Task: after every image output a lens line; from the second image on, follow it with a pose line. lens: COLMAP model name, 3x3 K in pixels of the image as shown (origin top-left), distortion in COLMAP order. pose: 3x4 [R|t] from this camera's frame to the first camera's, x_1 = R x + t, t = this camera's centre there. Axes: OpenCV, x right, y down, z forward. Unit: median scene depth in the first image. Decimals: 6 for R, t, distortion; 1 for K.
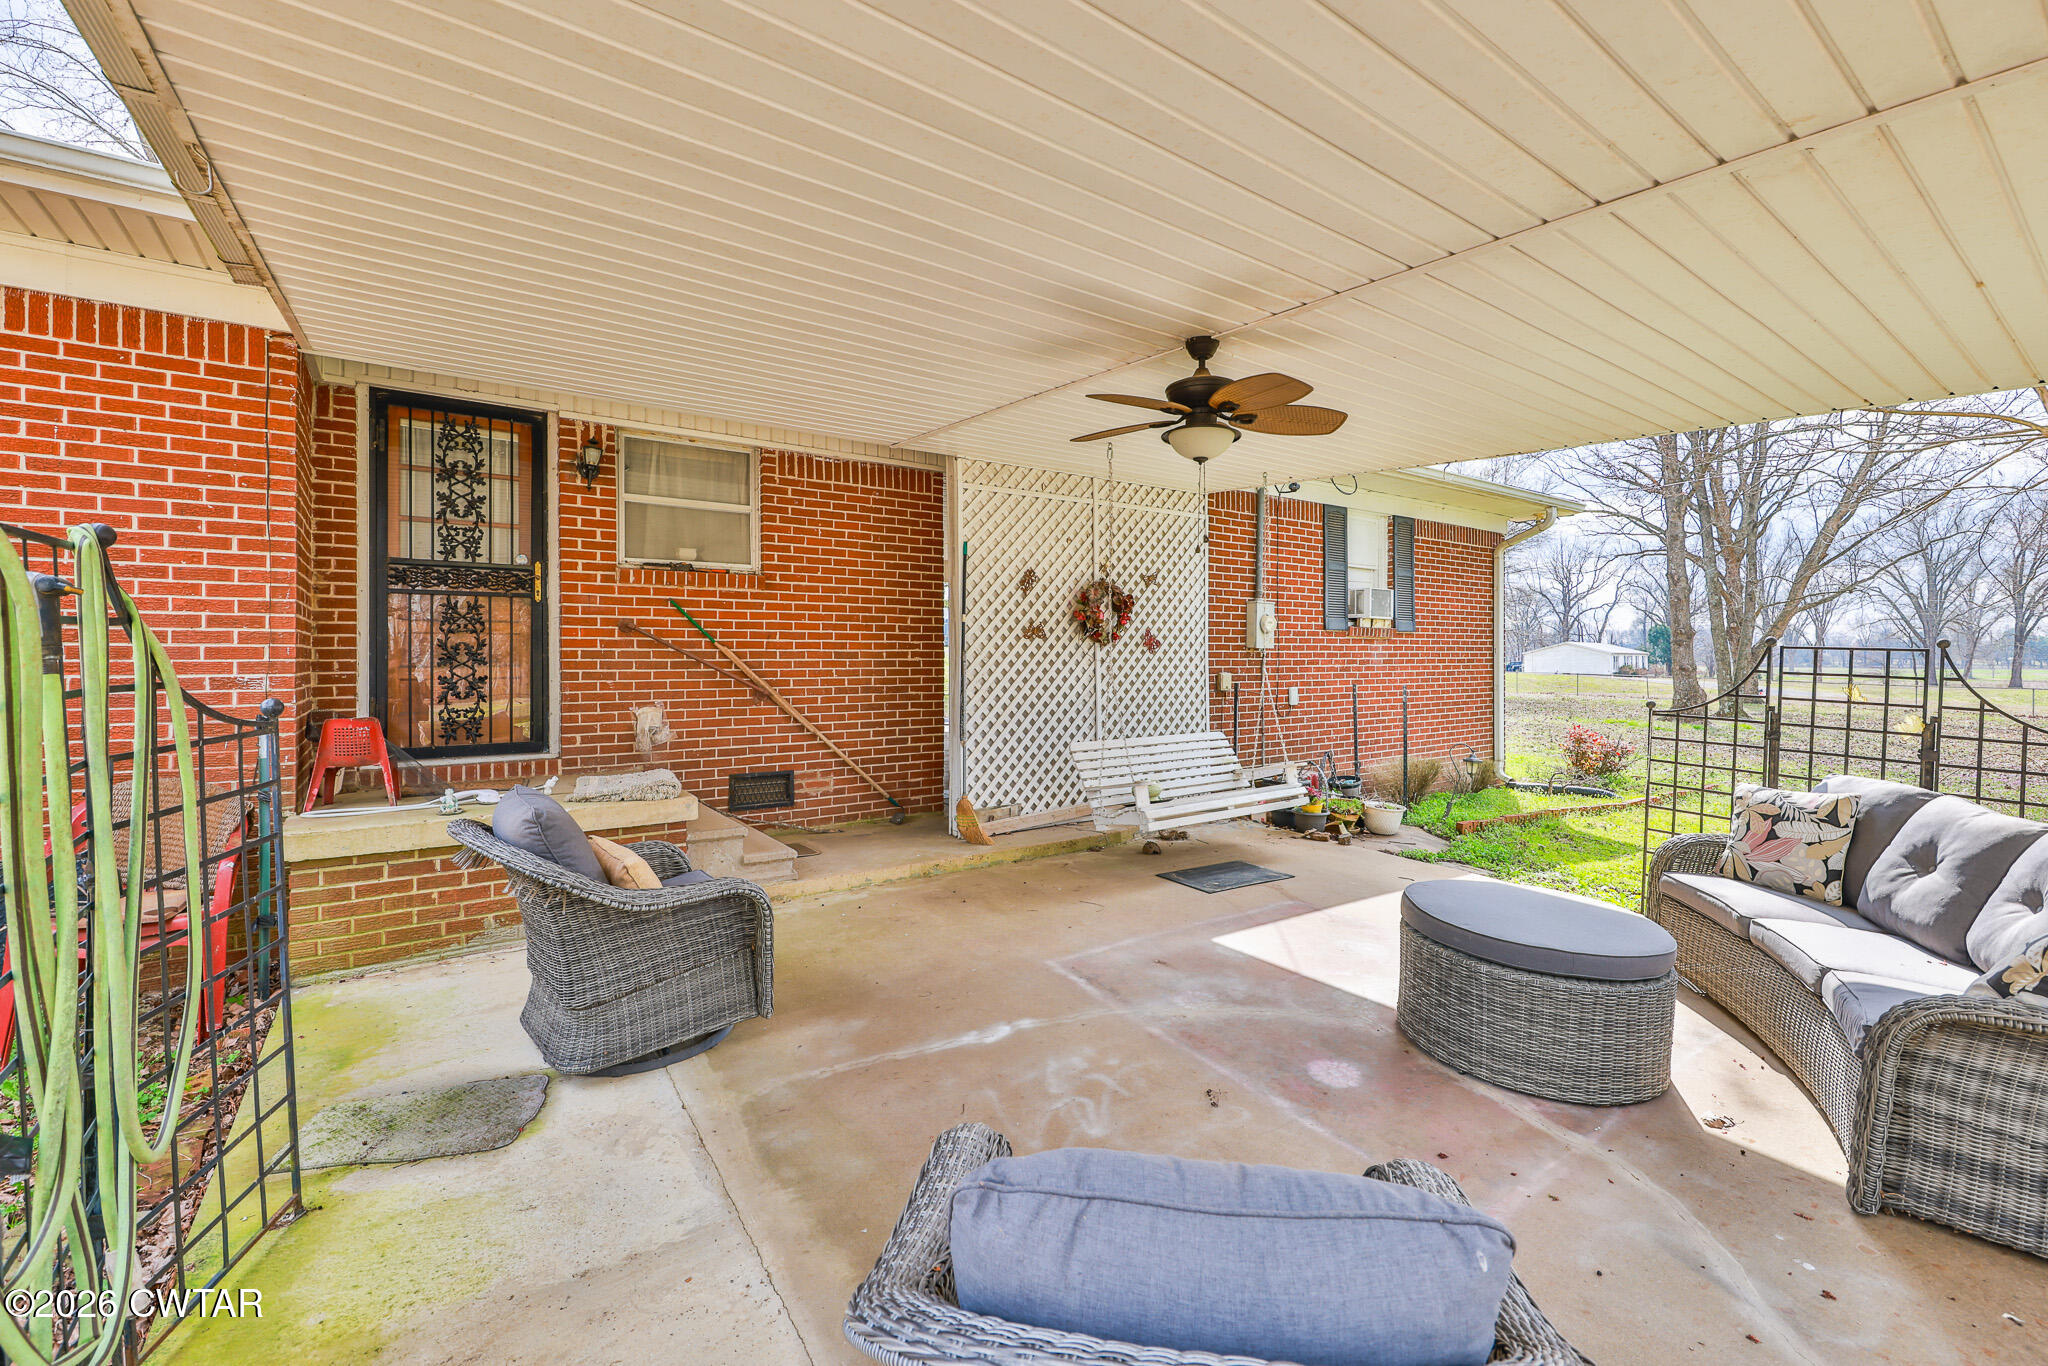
lens RADIAL K [[863.5, 0, 1031.6], [0, 863.5, 675.8], [0, 0, 1]] dist [0.000010, -0.000135]
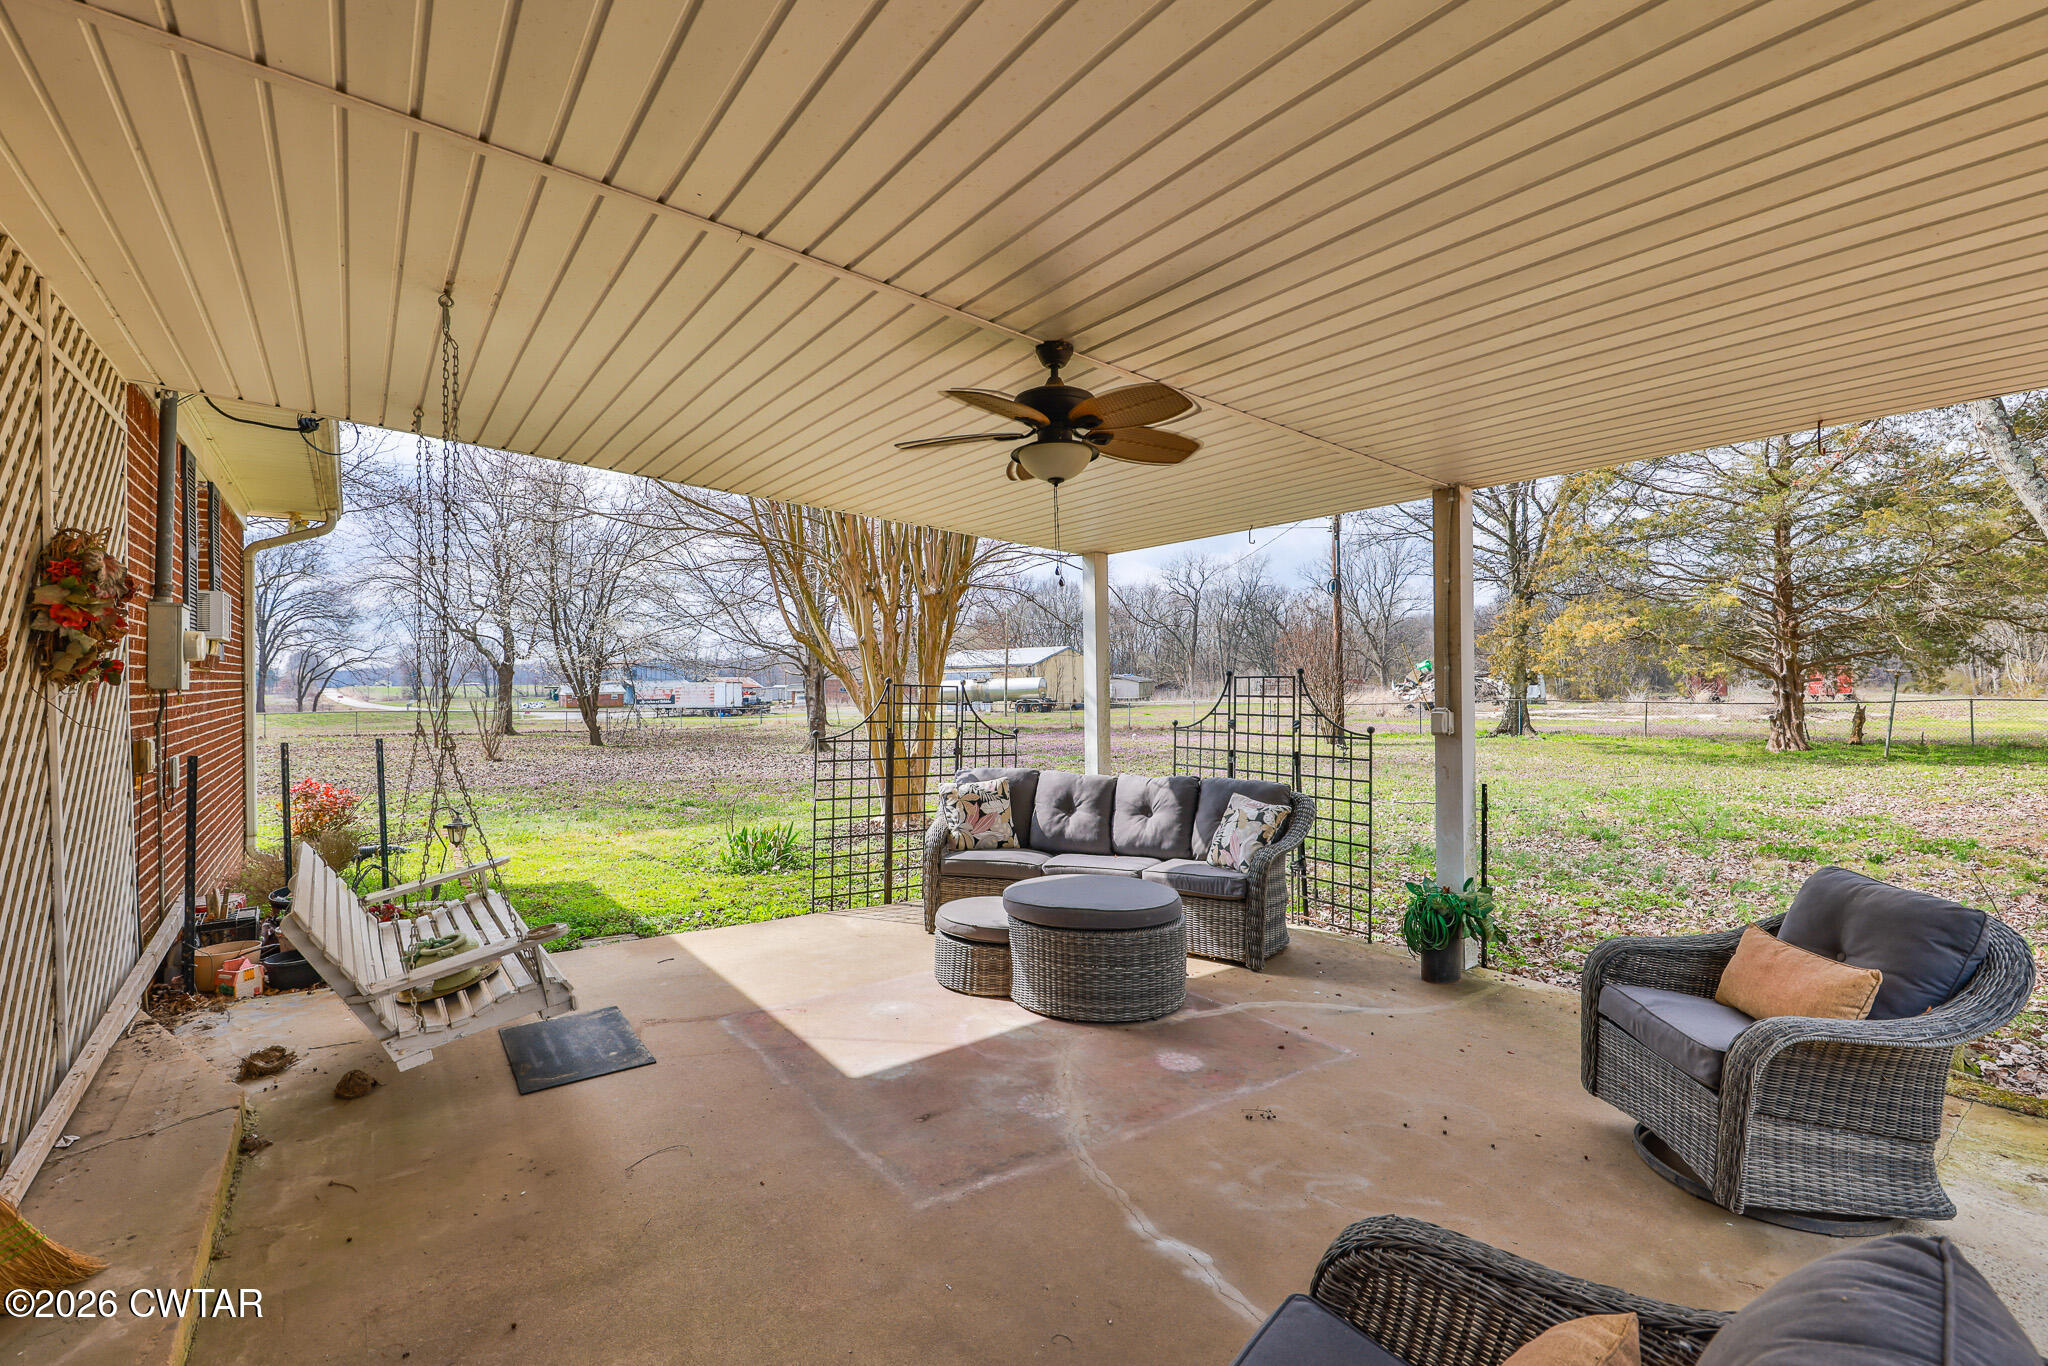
lens RADIAL K [[863.5, 0, 1031.6], [0, 863.5, 675.8], [0, 0, 1]] dist [0.000010, -0.000135]
pose [[-0.035220, -0.000003, 0.999380, -0.686214], [0.031504, 0.999503, 0.001113, -0.055320], [-0.998883, 0.031524, -0.035202, 1.050729]]
